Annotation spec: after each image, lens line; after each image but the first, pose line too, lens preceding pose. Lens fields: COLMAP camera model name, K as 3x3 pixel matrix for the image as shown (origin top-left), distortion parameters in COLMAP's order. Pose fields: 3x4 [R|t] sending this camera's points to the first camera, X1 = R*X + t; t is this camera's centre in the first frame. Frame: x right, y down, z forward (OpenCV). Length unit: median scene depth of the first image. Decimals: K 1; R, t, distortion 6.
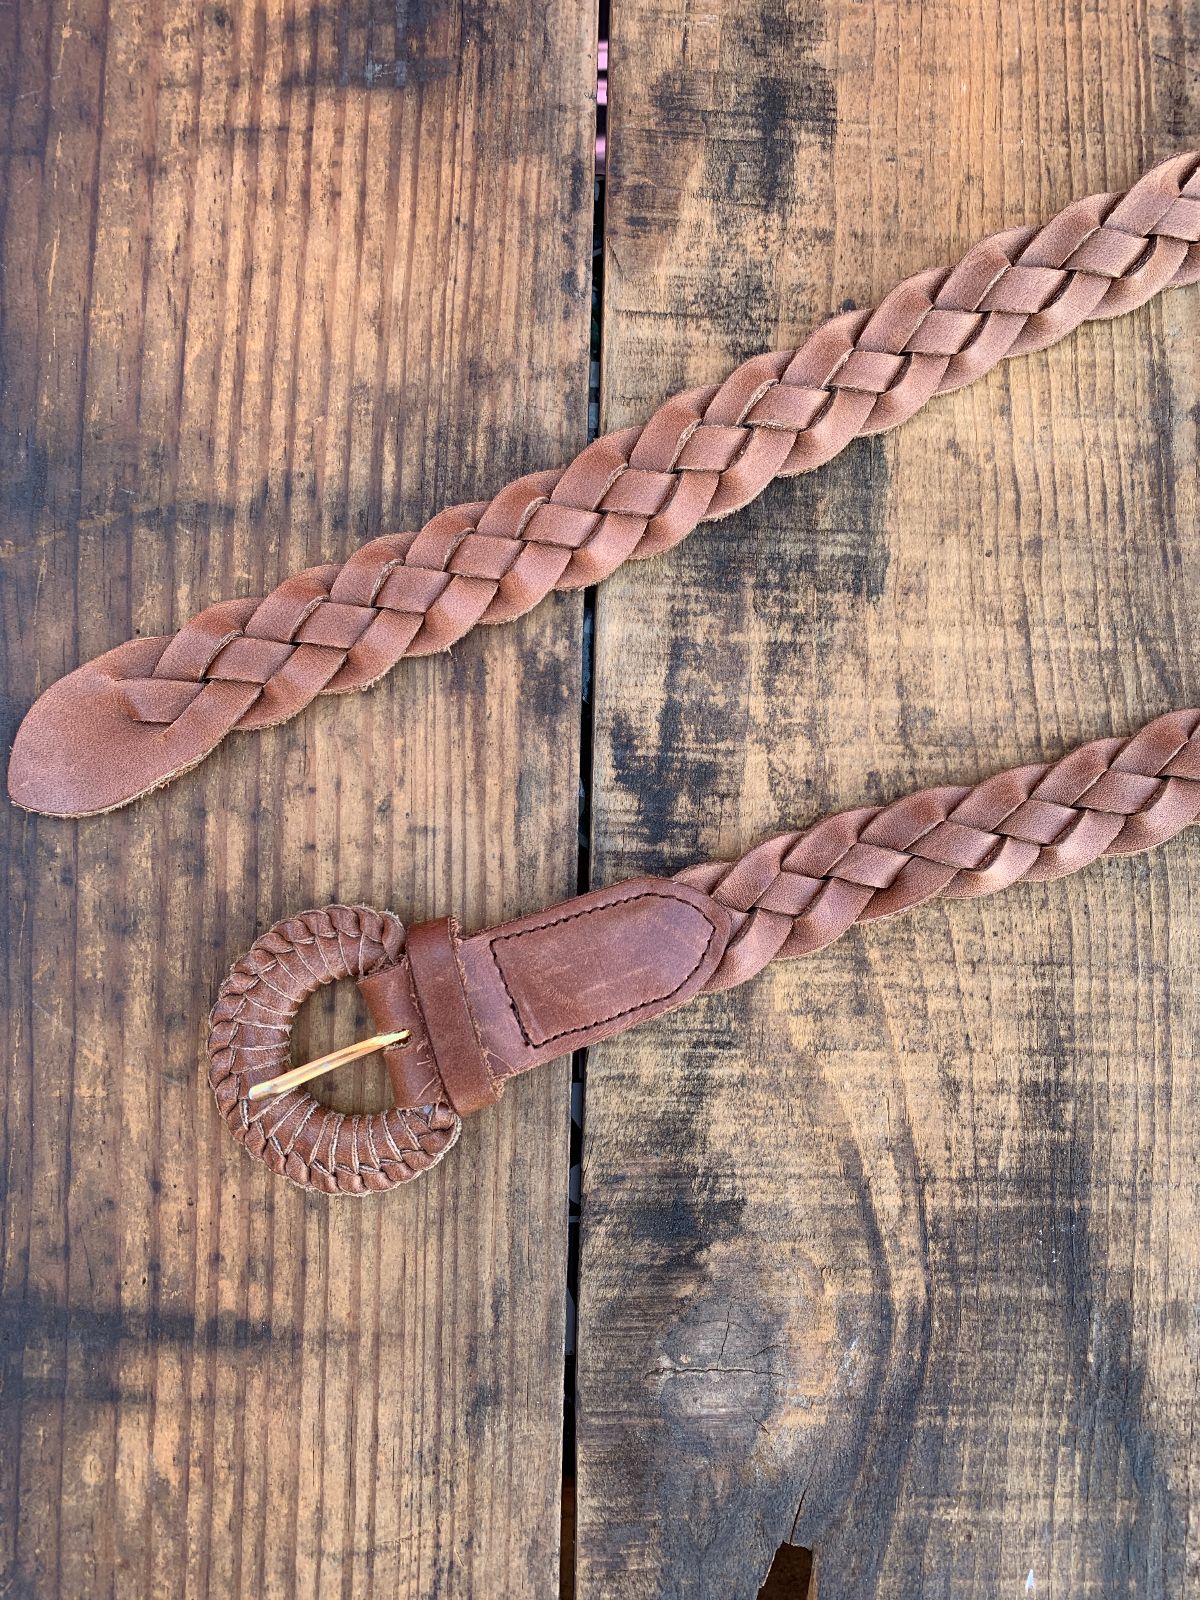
lens RADIAL K [[1251.2, 0, 603.2], [0, 1251.2, 797.6], [0, 0, 1]] dist [-0.014426, 0.006347]
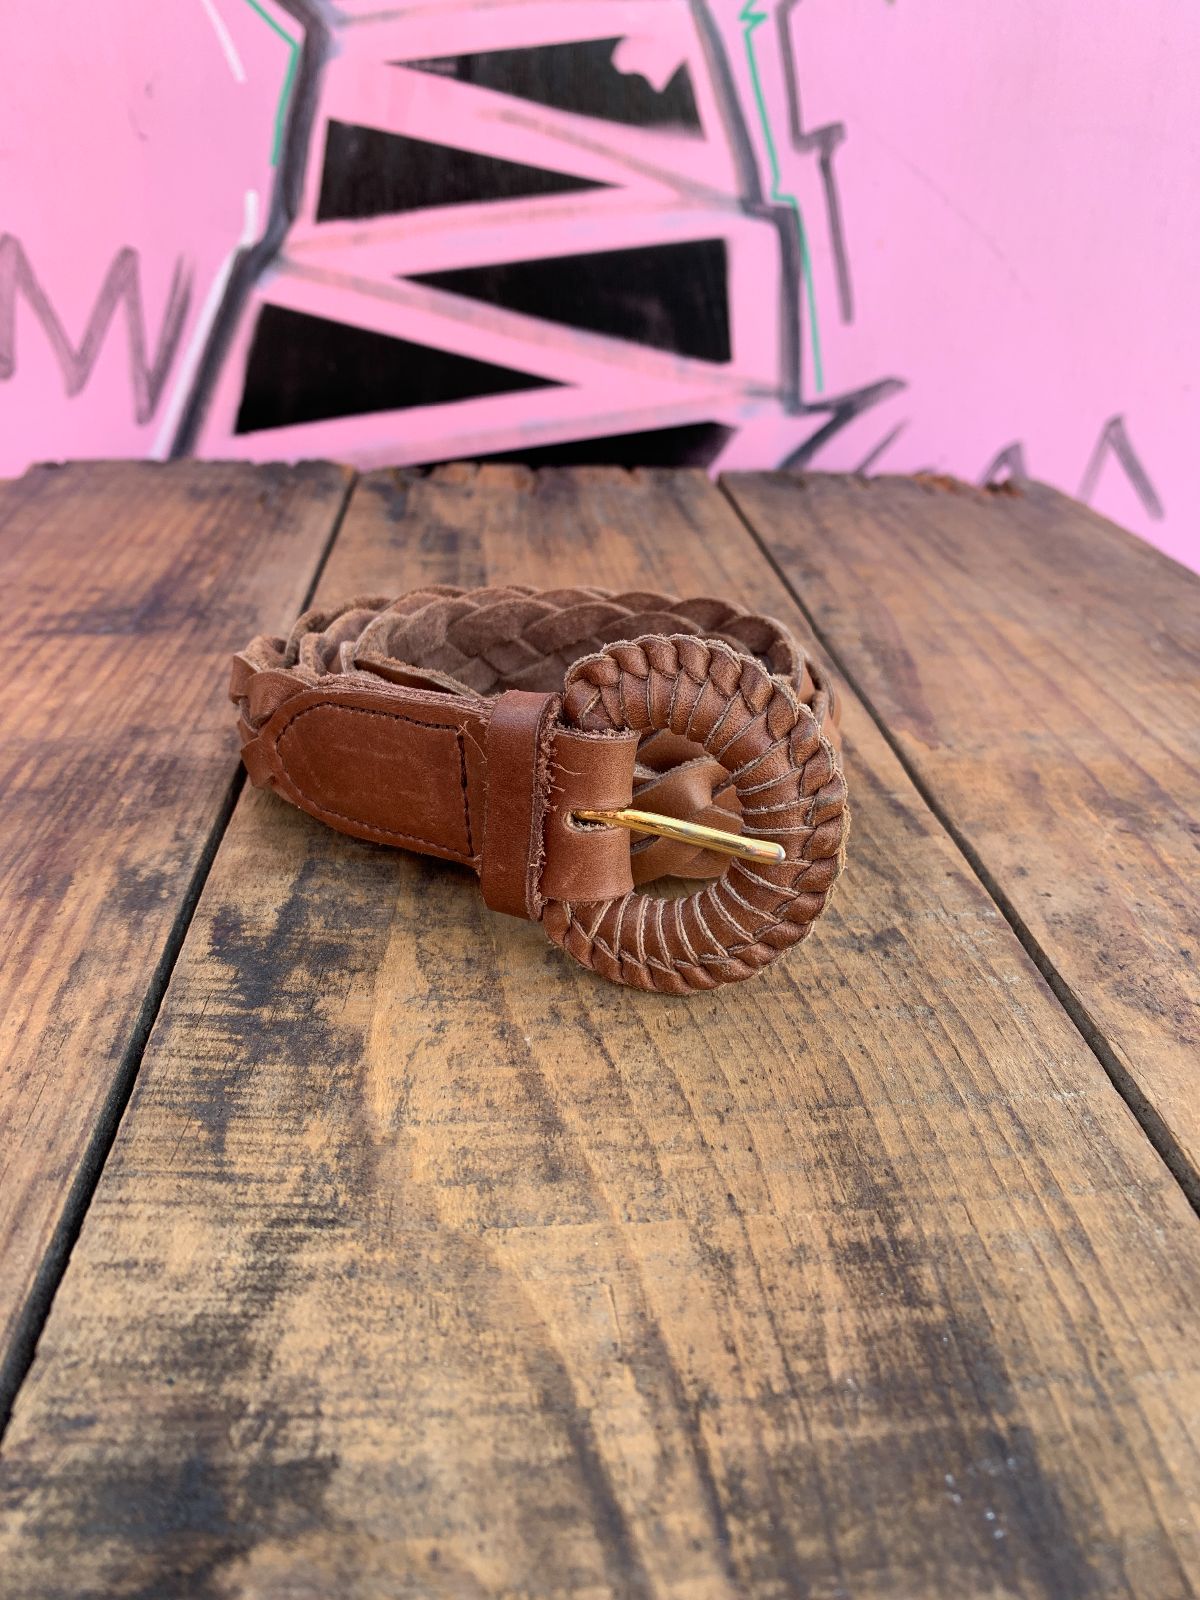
lens RADIAL K [[1251.2, 0, 603.2], [0, 1251.2, 797.6], [0, 0, 1]] dist [-0.014426, 0.006347]
pose [[0.994462, -0.054076, 0.090116, 0.186052], [0.105093, 0.505999, -0.856108, 0.617242], [0.000697, 0.860837, 0.508880, 0.521275]]
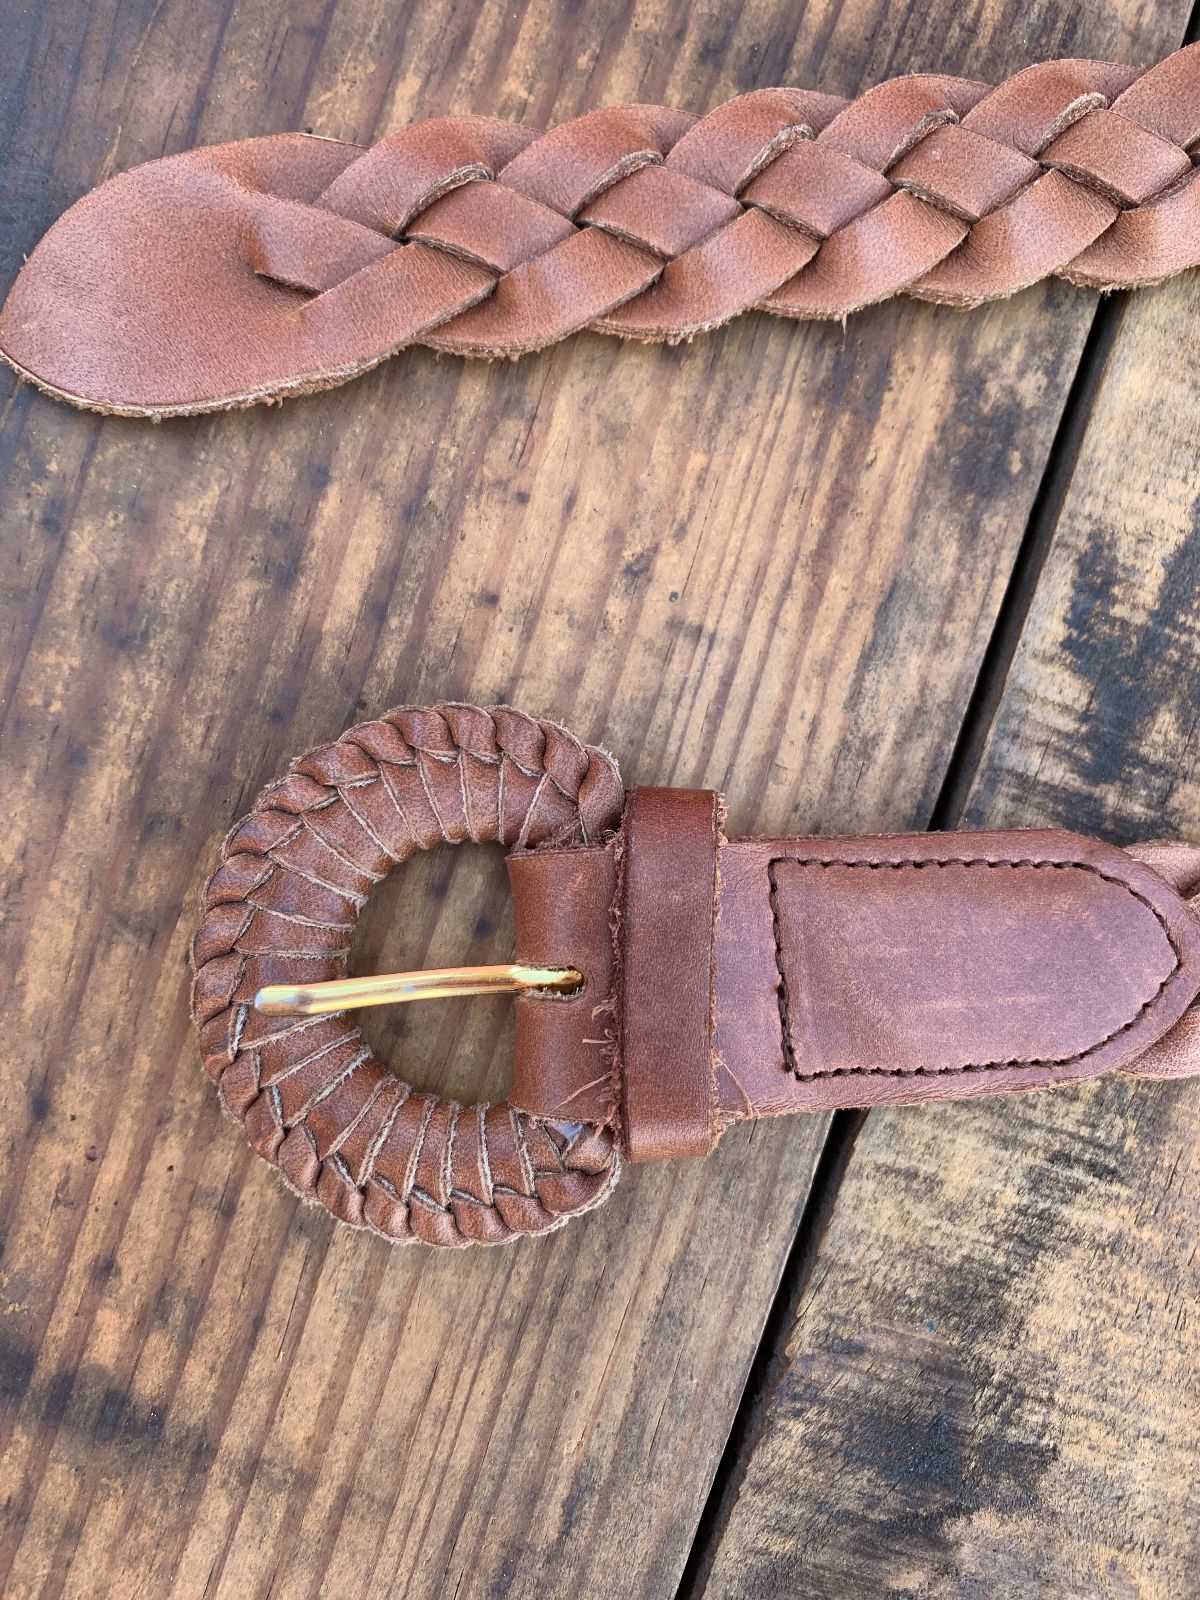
lens RADIAL K [[1281.7, 0, 600.0], [0, 1281.7, 800.0], [0, 0, 1]] dist [-0.054170, 0.049375]
pose [[0.955370, 0.293959, -0.029274, -0.143724], [-0.293898, 0.955815, 0.006480, 0.104572], [0.029885, 0.002413, 0.999550, 0.438287]]
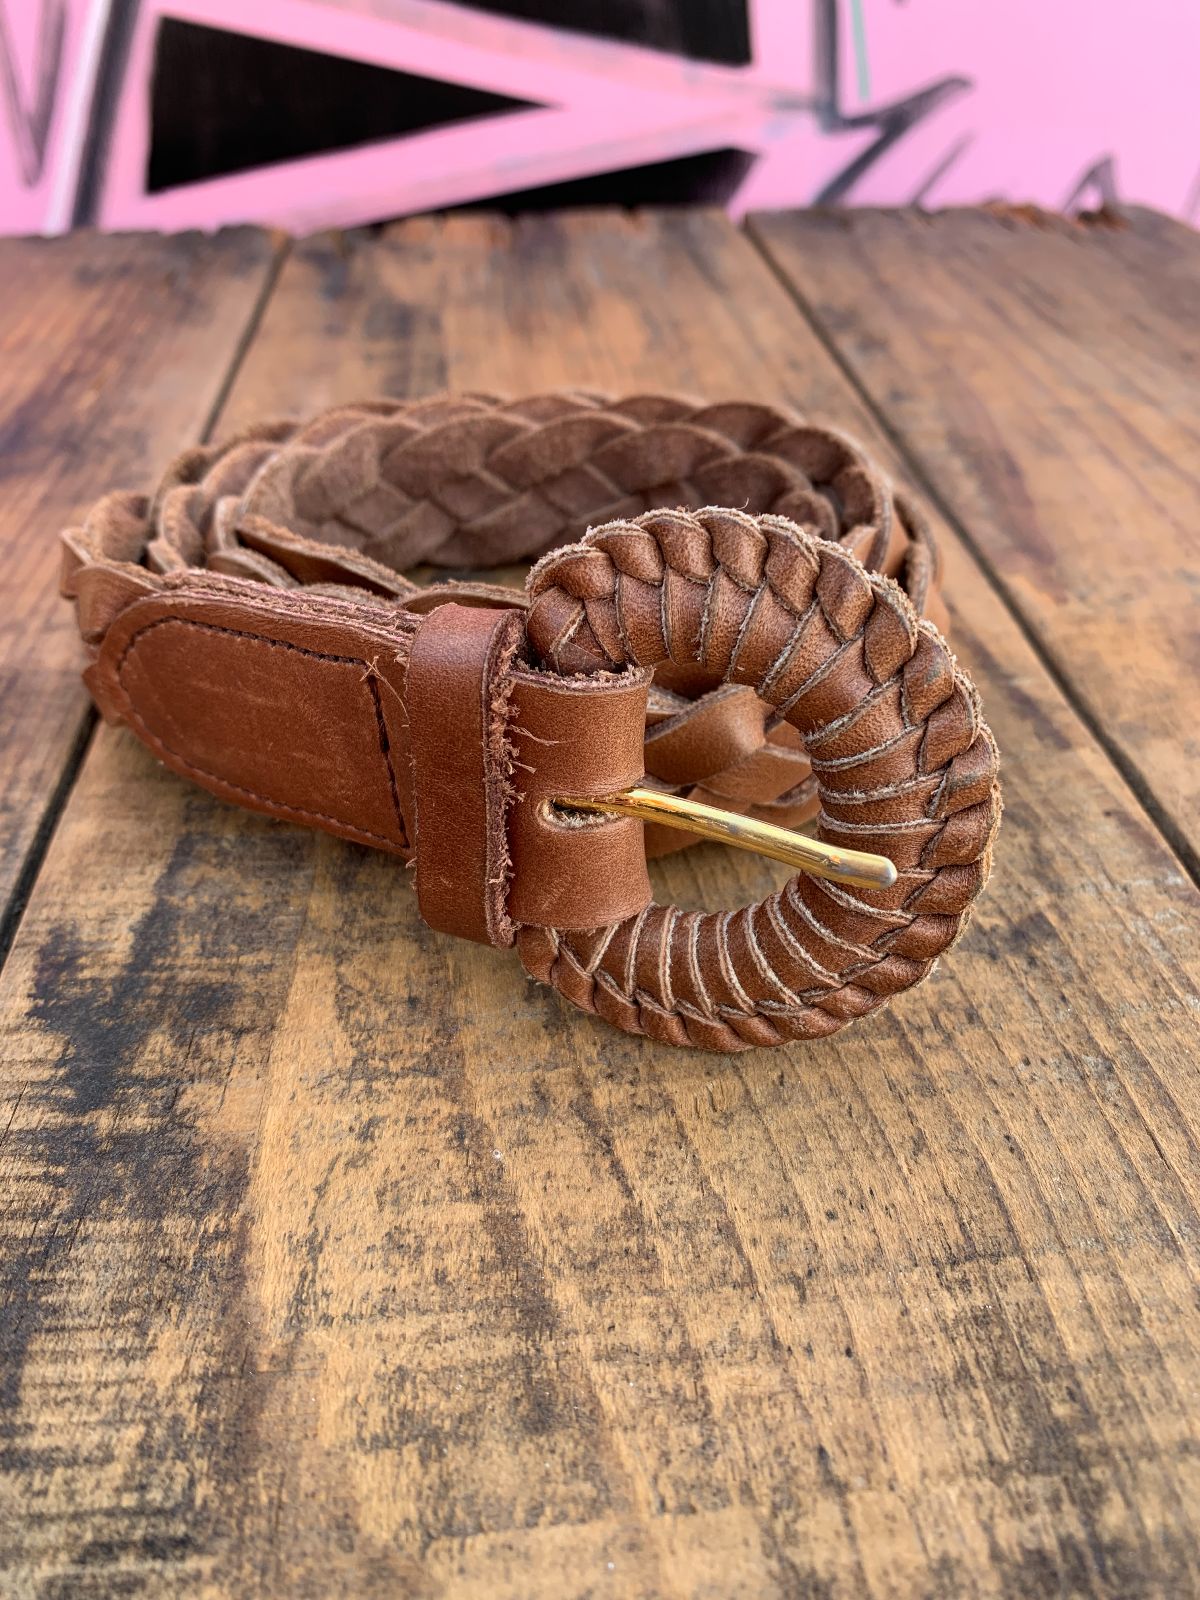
lens RADIAL K [[1281.7, 0, 600.0], [0, 1281.7, 800.0], [0, 0, 1]] dist [-0.054170, 0.049375]
pose [[0.992439, -0.109830, 0.054796, 0.225984], [0.113042, 0.643945, -0.756674, 0.351758], [0.047820, 0.757147, 0.651492, 0.595246]]
